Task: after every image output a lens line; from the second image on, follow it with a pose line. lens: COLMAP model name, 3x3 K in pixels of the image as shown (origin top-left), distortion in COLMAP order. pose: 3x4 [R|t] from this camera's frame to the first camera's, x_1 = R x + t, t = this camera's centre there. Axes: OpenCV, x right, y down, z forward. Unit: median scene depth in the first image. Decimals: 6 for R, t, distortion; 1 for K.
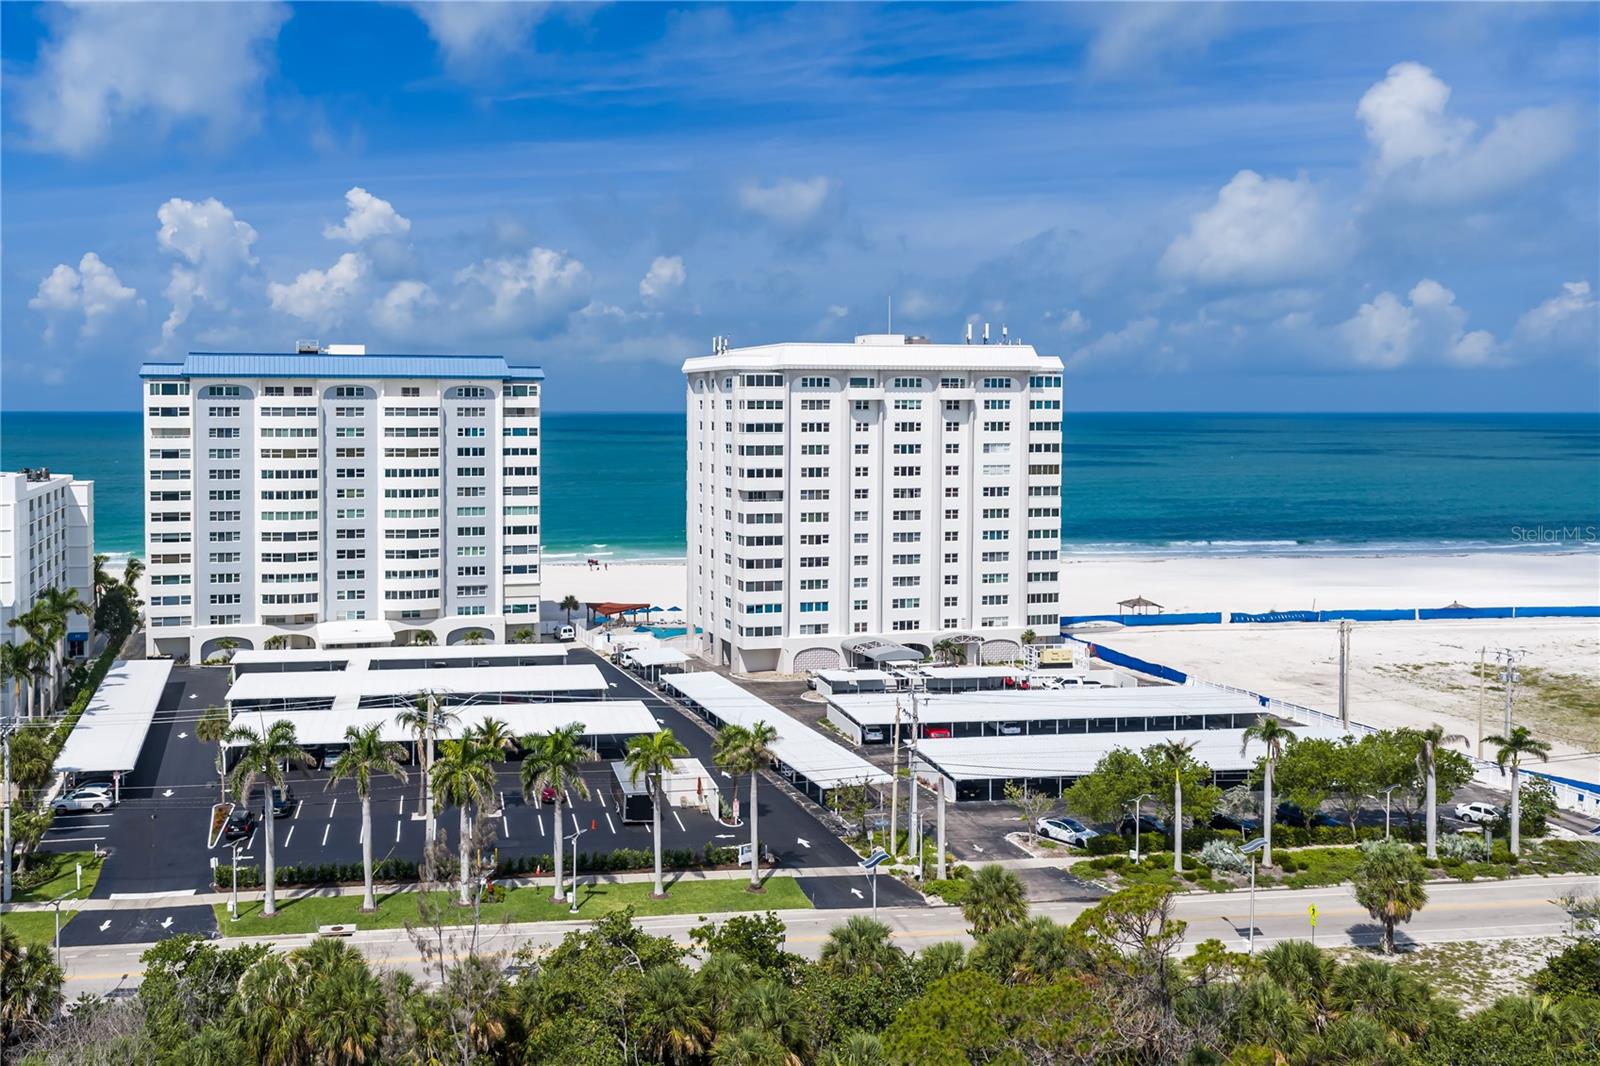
lens RADIAL K [[1304.4, 0, 776.8], [0, 1304.4, 560.6], [0, 0, 1]] dist [0.021787, -0.037465]
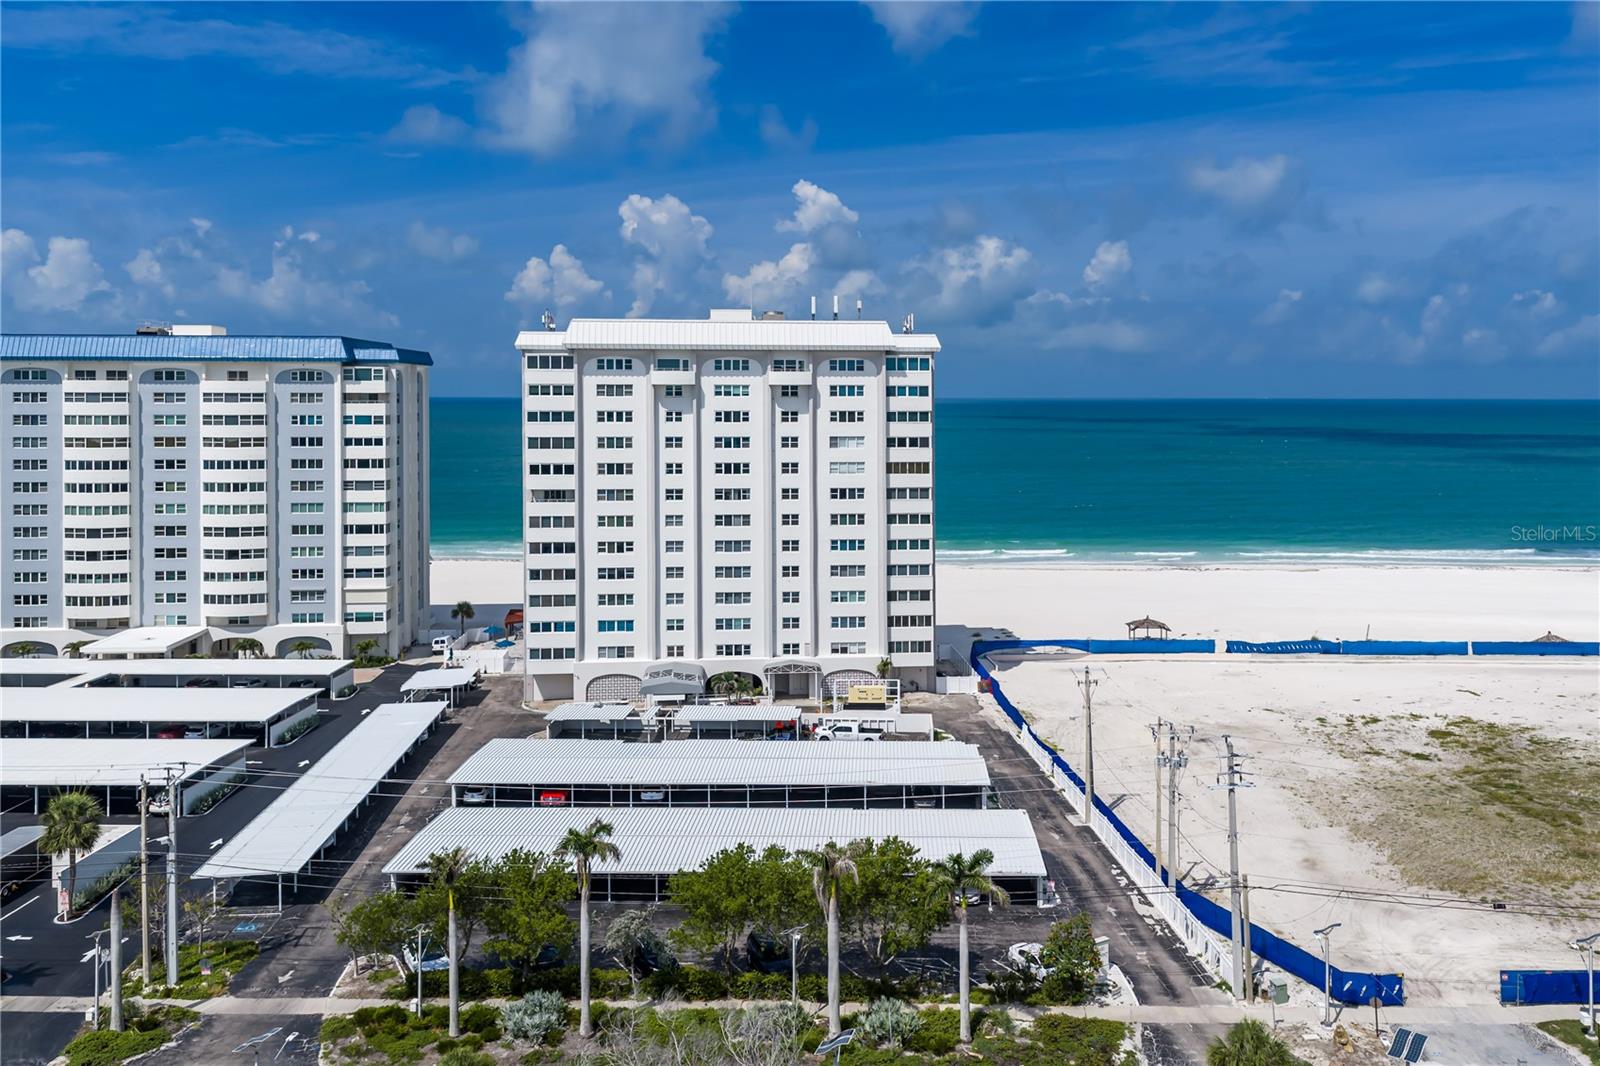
lens RADIAL K [[1380.5, 0, 804.1], [0, 1380.5, 490.9], [0, 0, 1]] dist [0.012370, -0.011012]
pose [[0.990095, 0.011714, -0.139910, 0.256916], [-0.018262, 0.998792, -0.045613, -0.012873], [0.139207, 0.047716, 0.989113, 0.110870]]
